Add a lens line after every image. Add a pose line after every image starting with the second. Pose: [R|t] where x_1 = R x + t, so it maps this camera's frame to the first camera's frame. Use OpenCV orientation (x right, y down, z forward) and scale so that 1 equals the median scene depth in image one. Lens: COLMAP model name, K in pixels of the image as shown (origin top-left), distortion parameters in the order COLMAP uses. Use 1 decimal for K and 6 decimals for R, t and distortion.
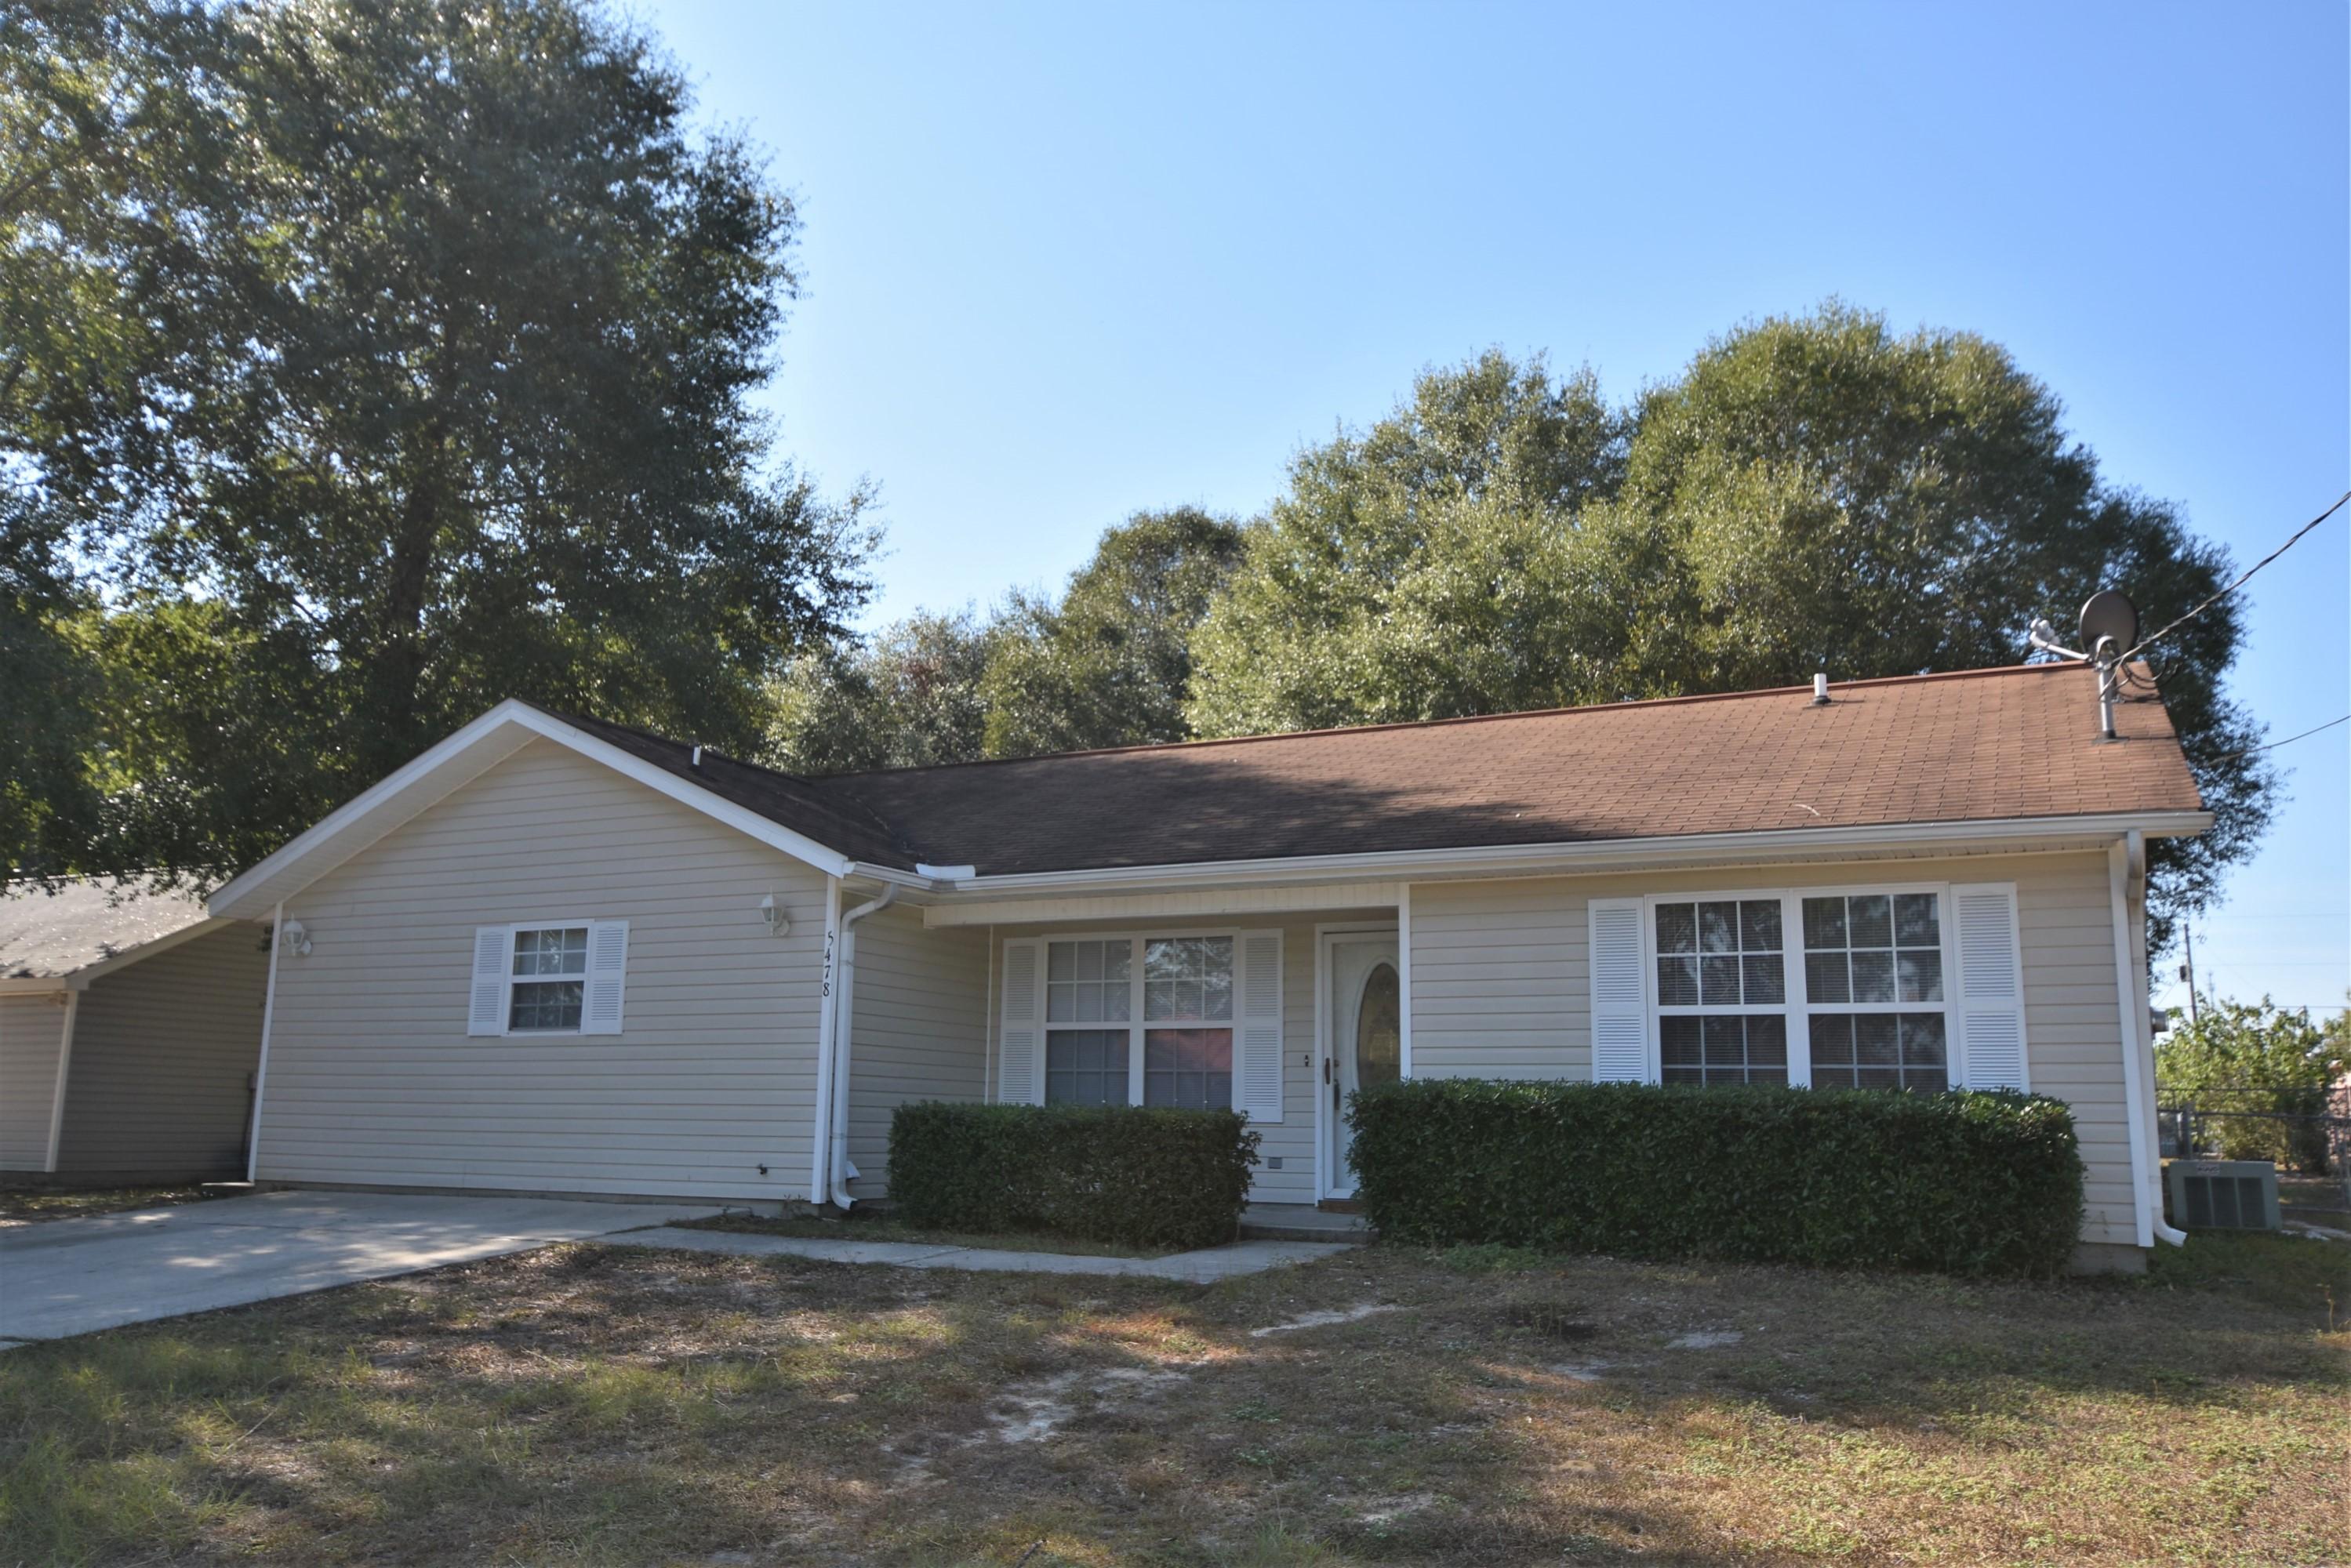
lens RADIAL K [[1792.7, 0, 1183.2], [0, 1792.7, 794.0], [0, 0, 1]] dist [0.007955, 0.011111]
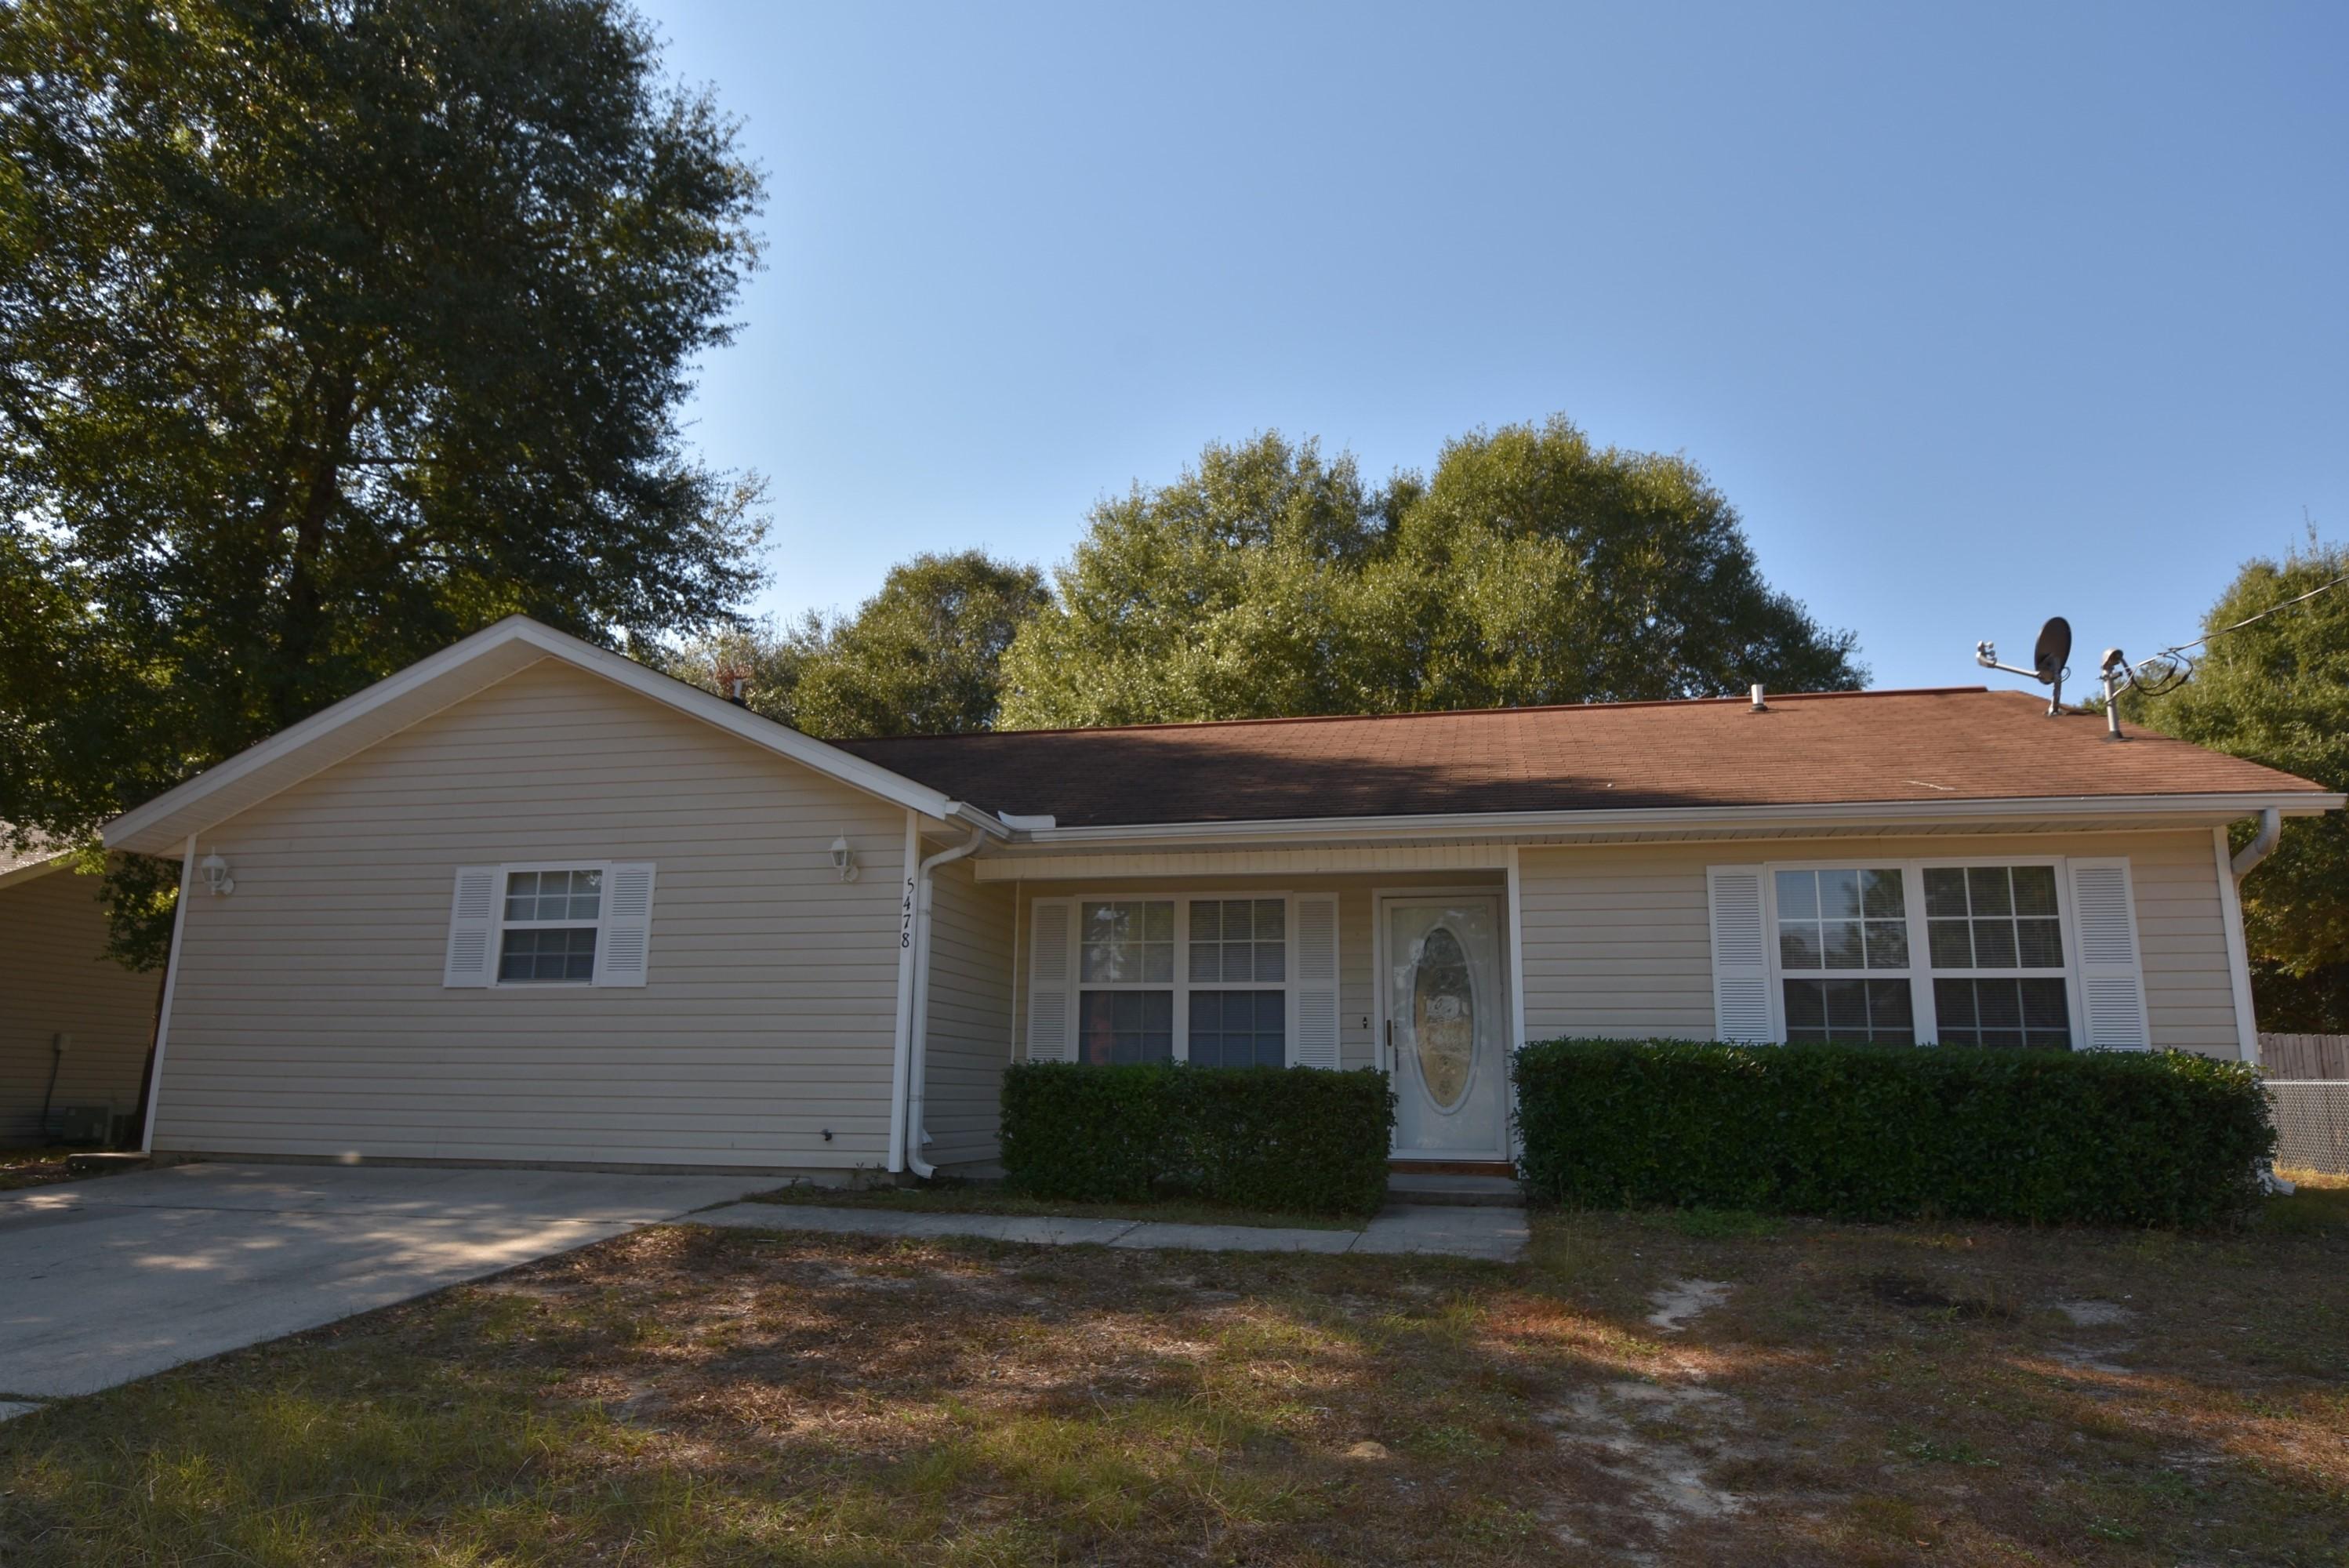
lens RADIAL K [[1429.8, 0, 1186.5], [0, 1429.8, 801.0], [0, 0, 1]] dist [0.005859, -0.013579]
pose [[0.971523, 0.045279, 0.232580, -0.206955], [-0.041367, 0.998909, -0.021671, 0.041835], [-0.233307, 0.011433, 0.972336, 0.219047]]
